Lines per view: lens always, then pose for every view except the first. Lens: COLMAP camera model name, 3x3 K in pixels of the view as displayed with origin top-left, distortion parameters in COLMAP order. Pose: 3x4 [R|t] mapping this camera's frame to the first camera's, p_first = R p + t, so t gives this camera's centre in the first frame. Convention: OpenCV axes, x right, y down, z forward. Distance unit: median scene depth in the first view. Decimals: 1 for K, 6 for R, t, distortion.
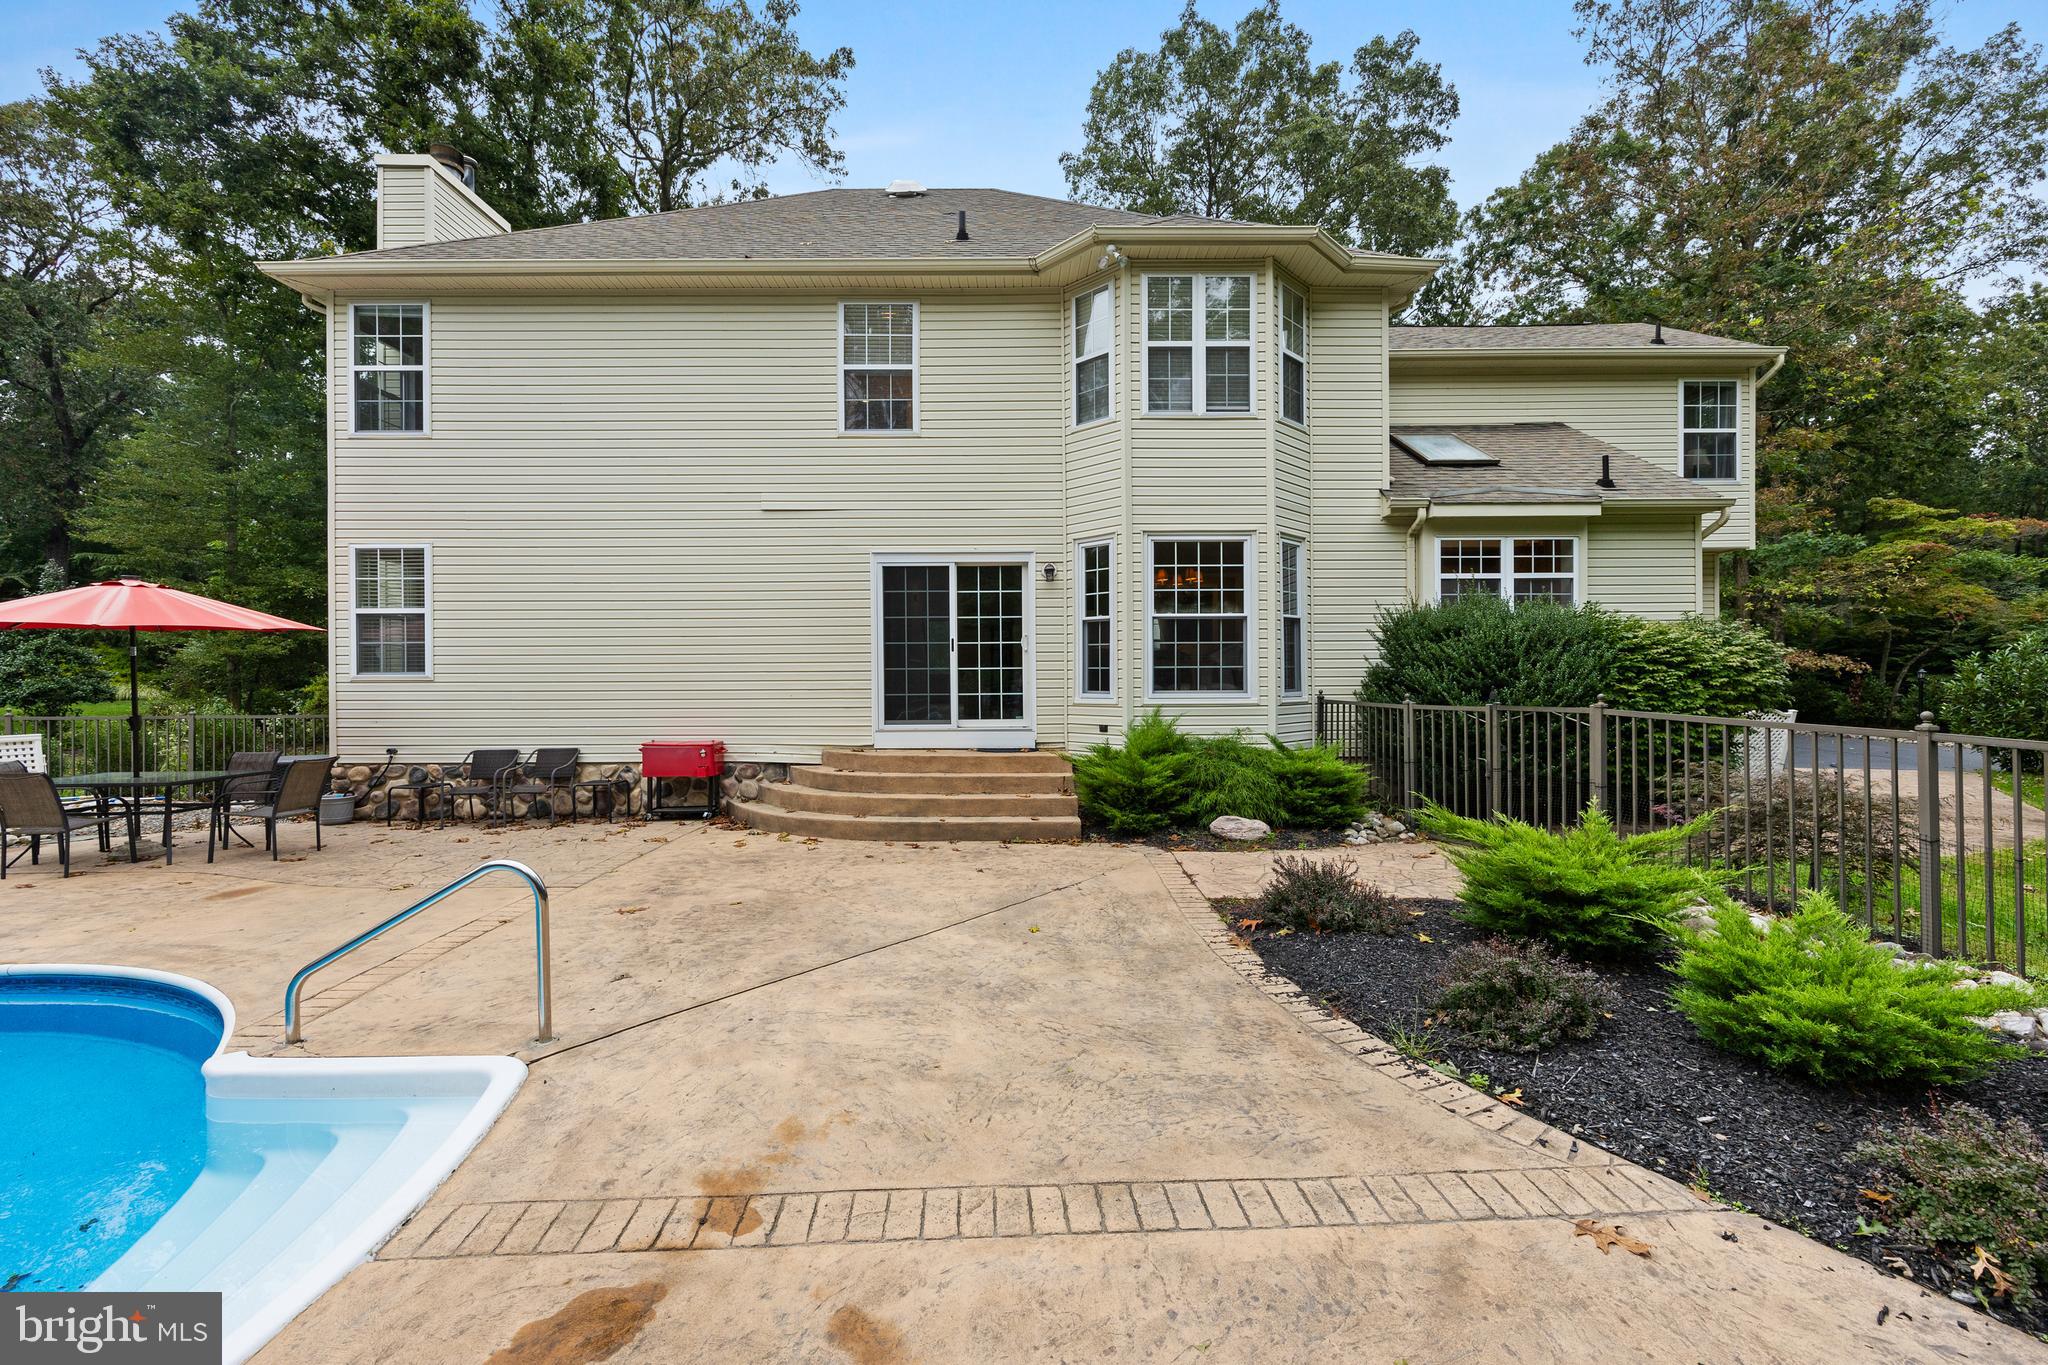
lens RADIAL K [[841.4, 0, 1024.0], [0, 841.4, 682.5], [0, 0, 1]] dist [-0.000400, -0.000038]
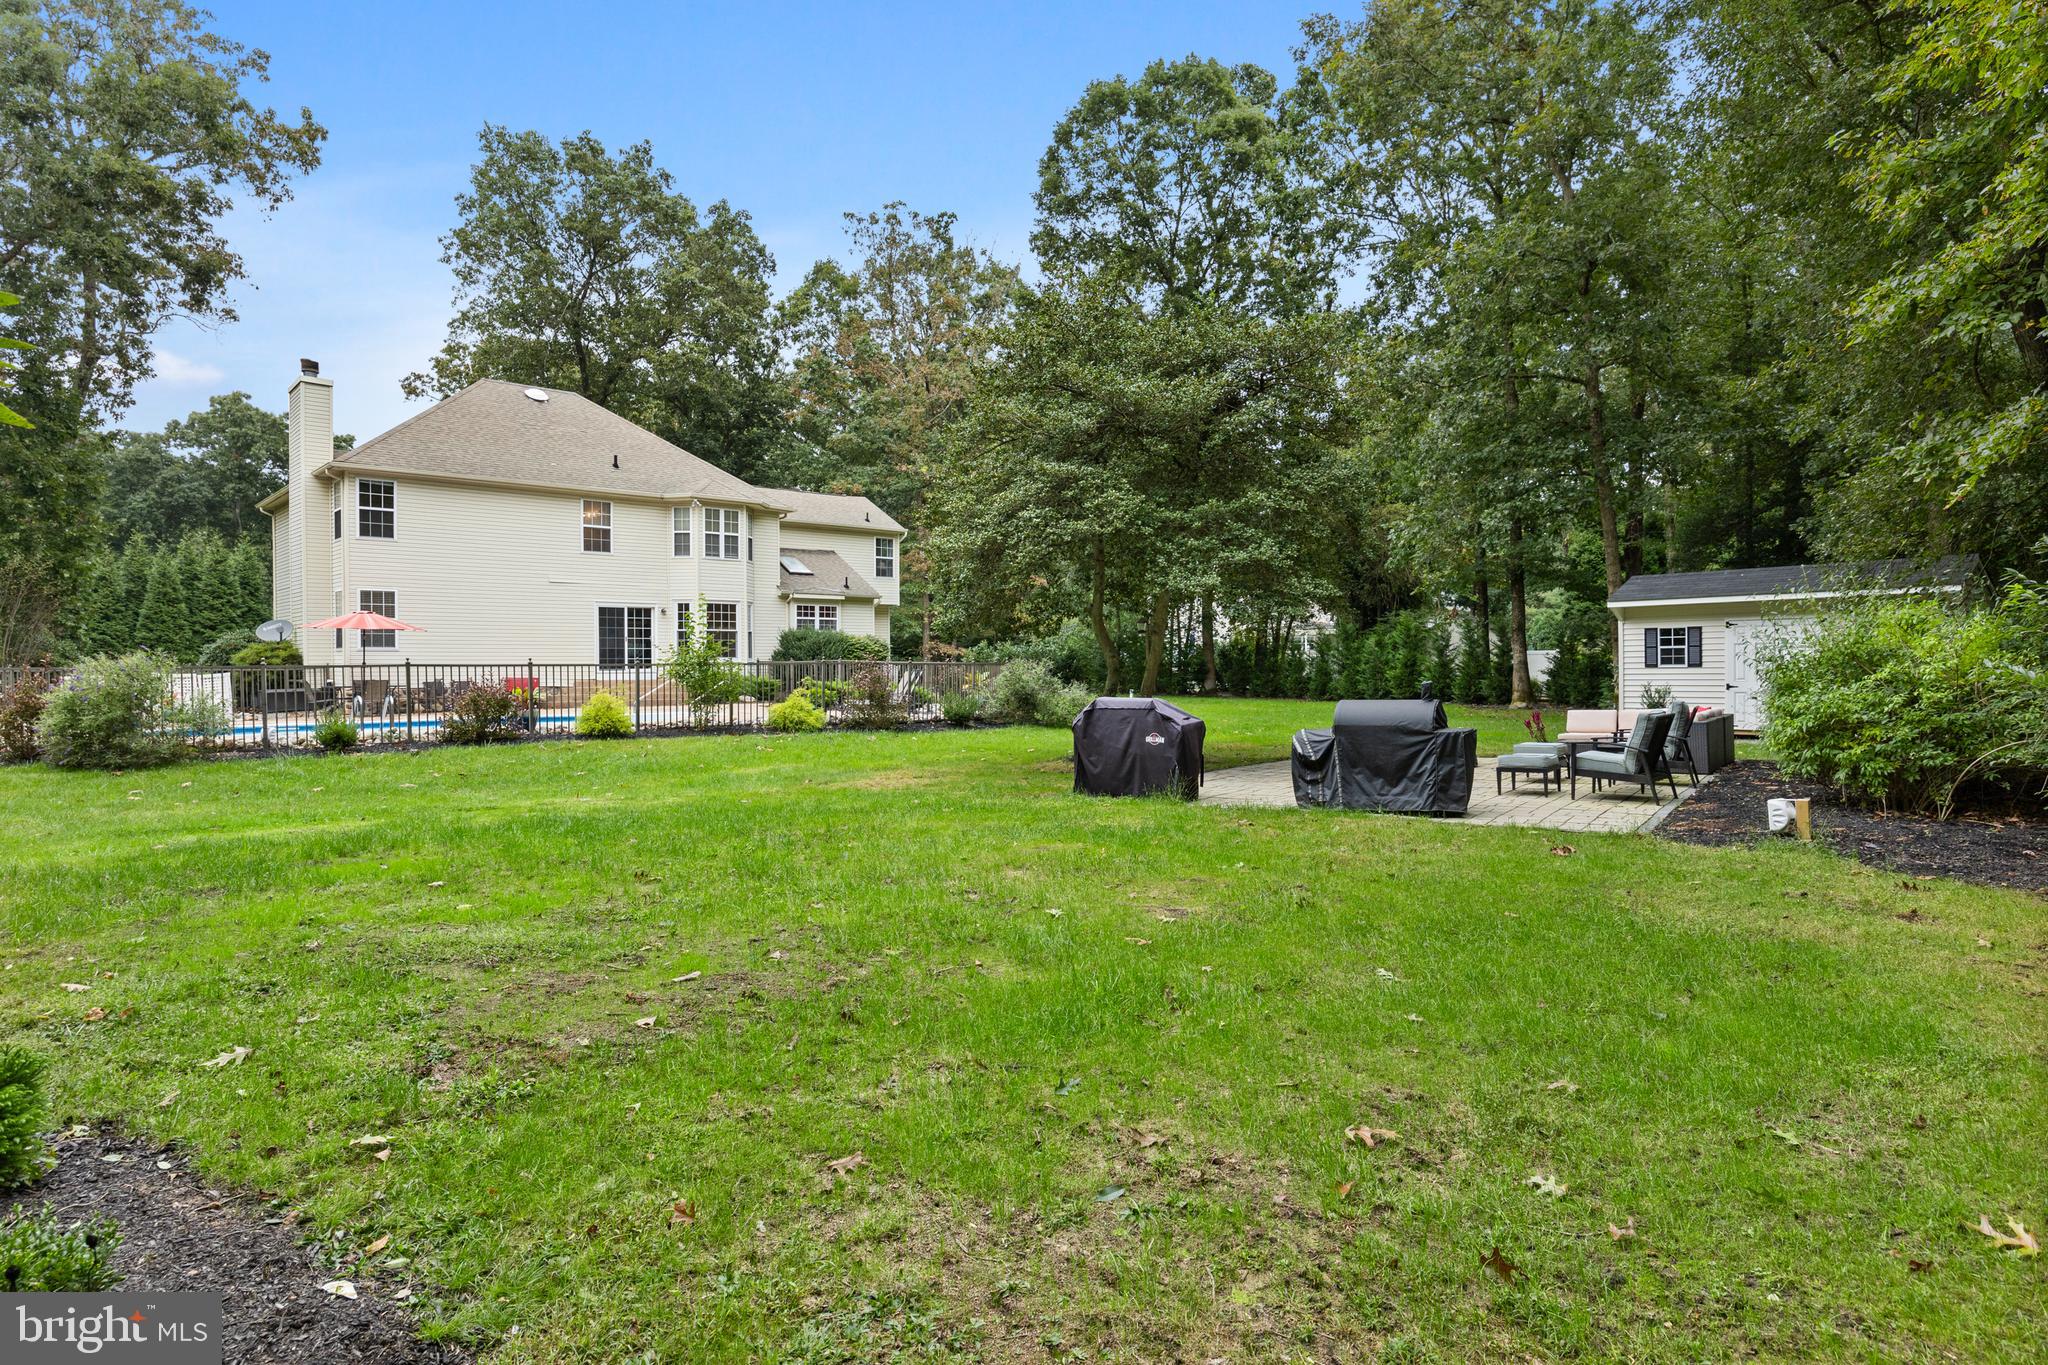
lens RADIAL K [[1197.5, 0, 1024.0], [0, 1197.5, 682.5], [0, 0, 1]] dist [-0.000229, 0.000013]
pose [[0.752002, -0.005725, 0.659135, -1.569535], [0.000561, 0.999967, 0.008046, 0.058187], [-0.659160, -0.005681, 0.751981, -2.507936]]
